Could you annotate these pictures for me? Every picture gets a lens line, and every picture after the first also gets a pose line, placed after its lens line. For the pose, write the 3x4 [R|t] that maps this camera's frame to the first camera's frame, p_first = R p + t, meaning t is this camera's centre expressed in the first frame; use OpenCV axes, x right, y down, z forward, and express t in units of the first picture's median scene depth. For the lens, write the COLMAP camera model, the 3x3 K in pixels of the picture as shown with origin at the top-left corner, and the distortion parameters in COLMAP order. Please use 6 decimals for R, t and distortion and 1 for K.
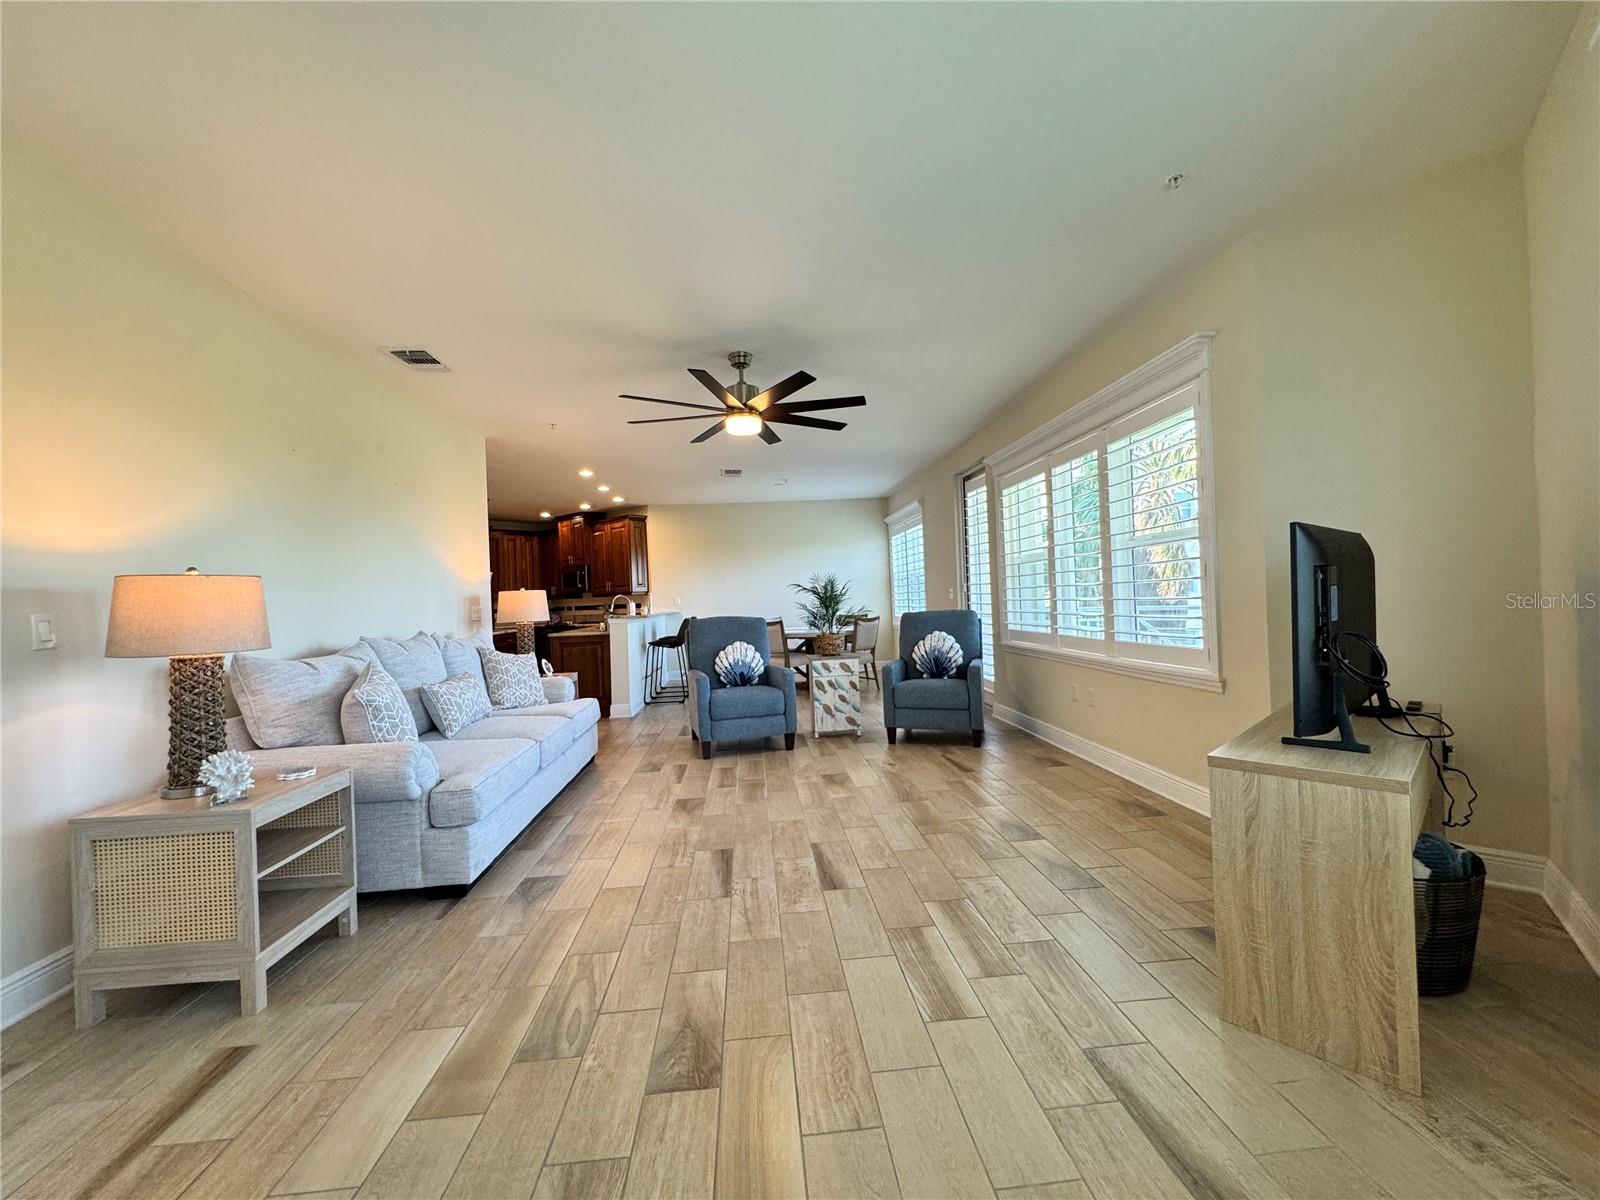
lens RADIAL K [[639.0, 0, 799.4], [0, 639.0, 600.2], [0, 0, 1]] dist [-0.003249, 0.000554]
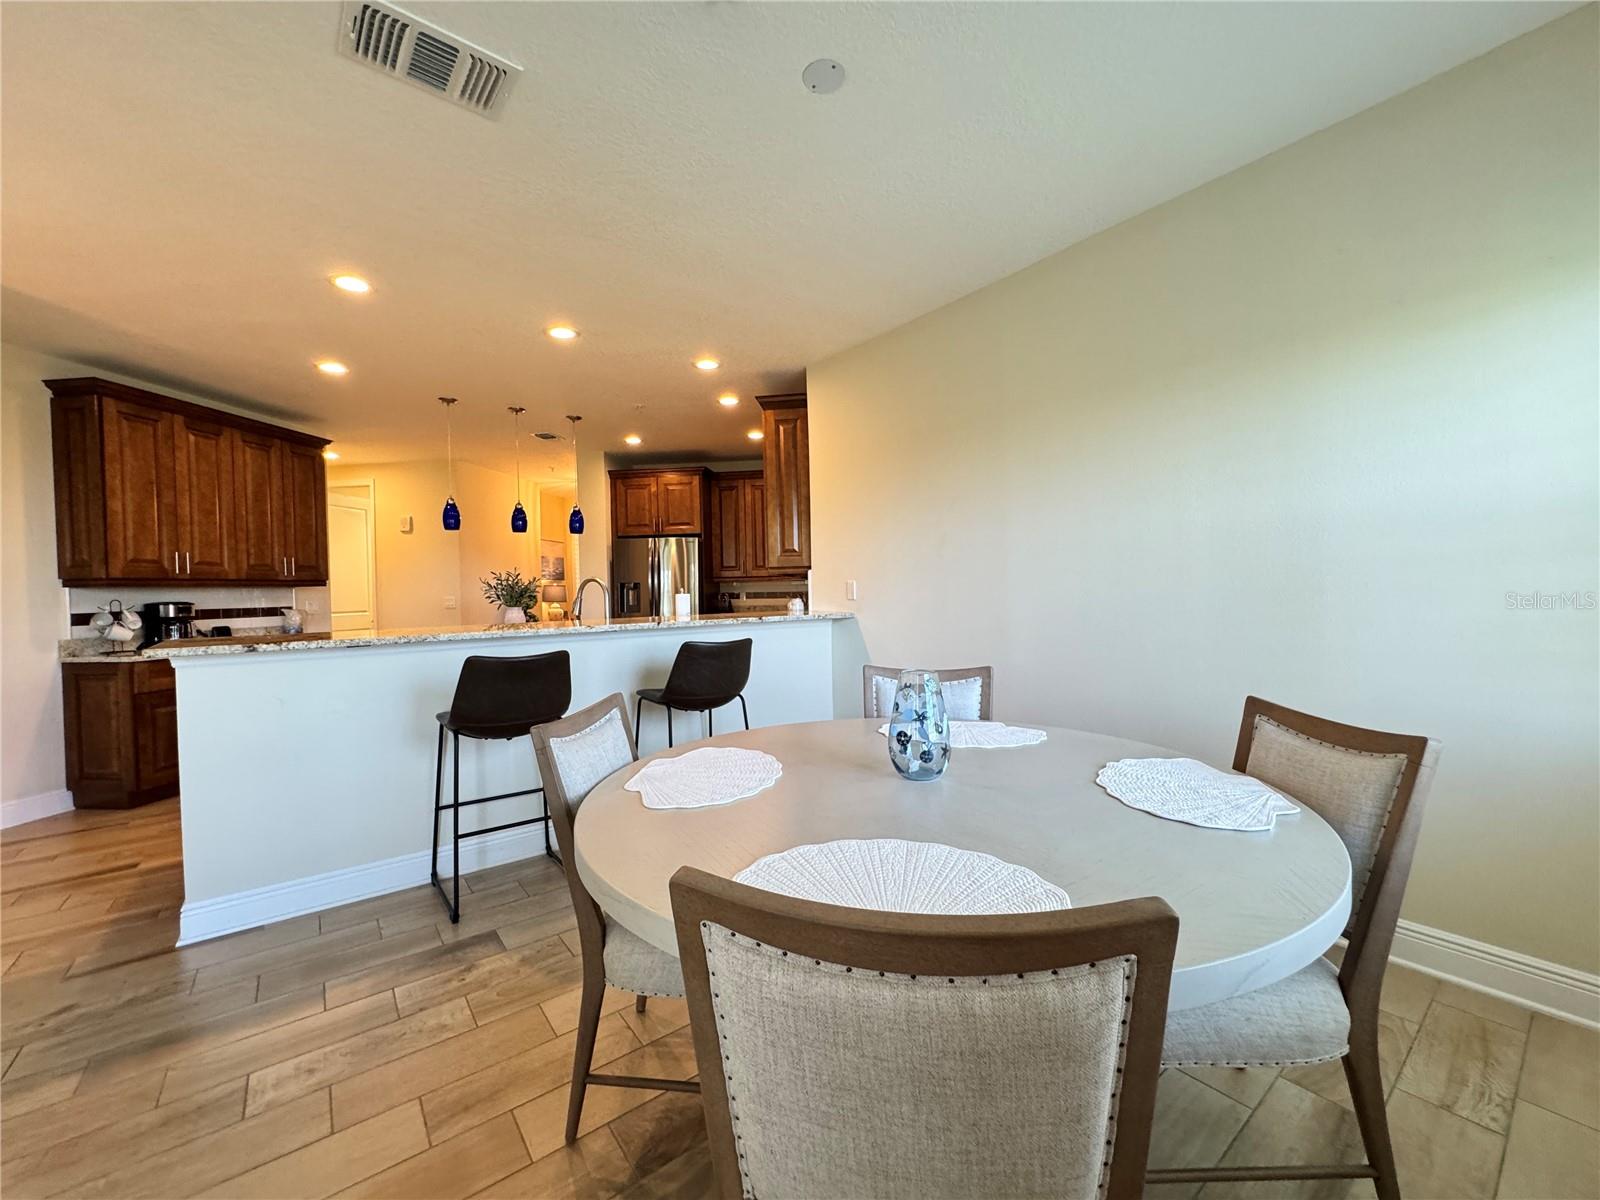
lens RADIAL K [[643.5, 0, 795.1], [0, 643.5, 604.3], [0, 0, 1]] dist [-0.001885, -0.000148]
pose [[0.536195, 0.043841, -0.842955, 0.301698], [-0.001255, 0.998691, 0.051142, -0.020385], [0.844093, -0.026364, 0.535548, 1.670478]]
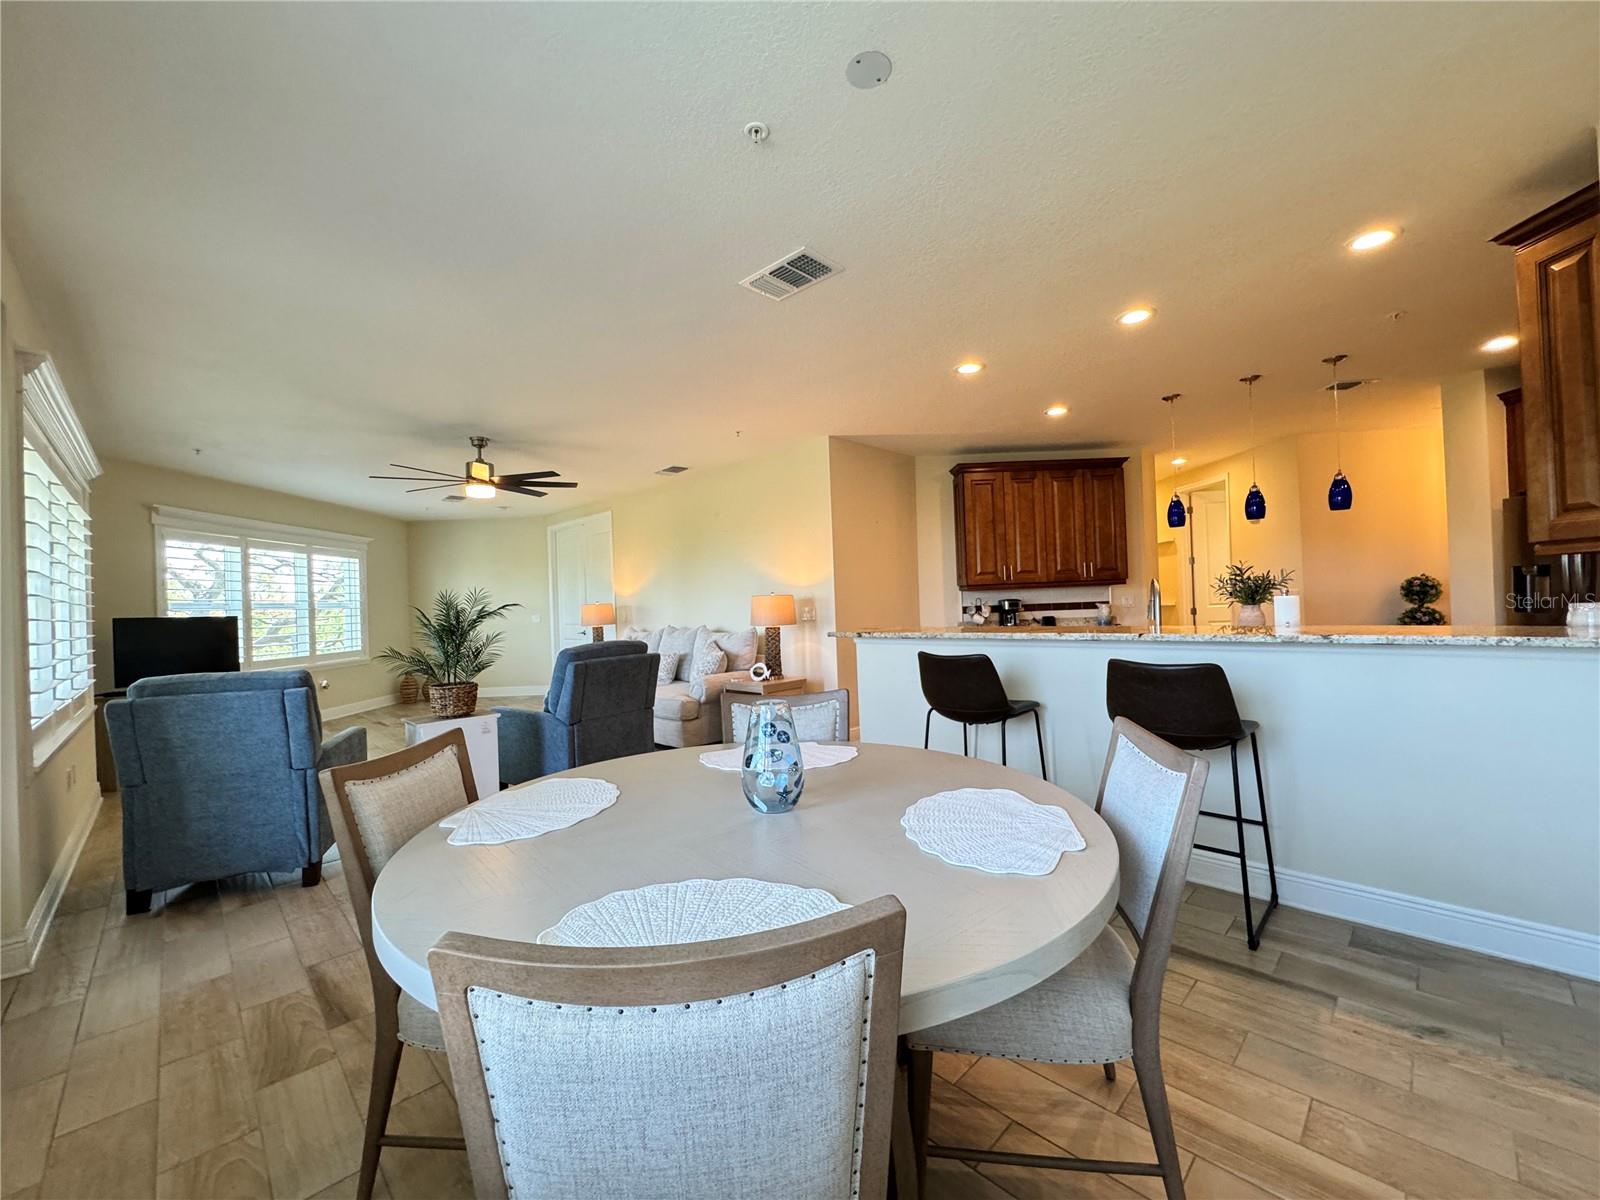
lens RADIAL K [[639.0, 0, 799.4], [0, 639.0, 600.2], [0, 0, 1]] dist [-0.003249, 0.000554]
pose [[-0.763986, 0.059949, -0.642442, 0.247896], [0.062171, 0.997881, 0.019184, -0.026756], [0.642231, -0.025285, -0.766094, 2.169511]]
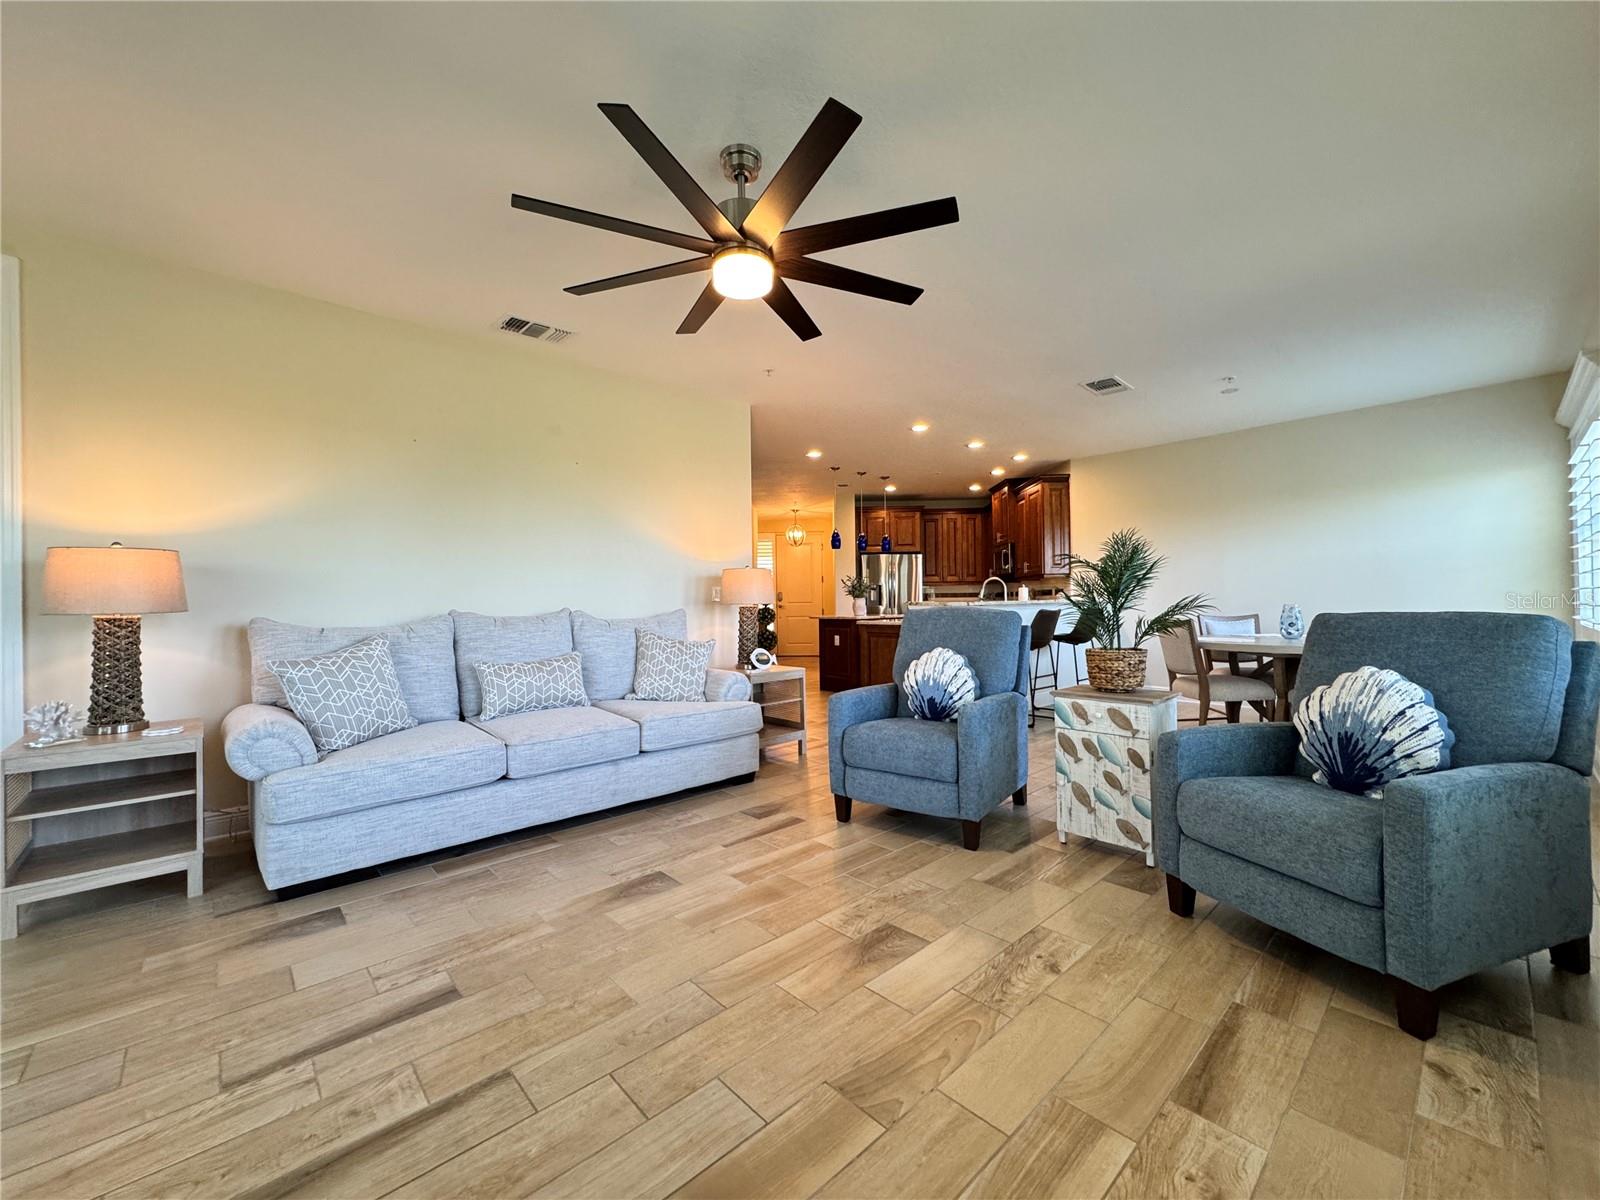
lens RADIAL K [[639.0, 0, 799.4], [0, 639.0, 600.2], [0, 0, 1]] dist [-0.003249, 0.000554]
pose [[0.615923, 0.028588, -0.787287, 0.369390], [-0.012515, 0.999570, 0.026506, 0.004587], [0.787707, -0.006473, 0.616016, 0.612034]]
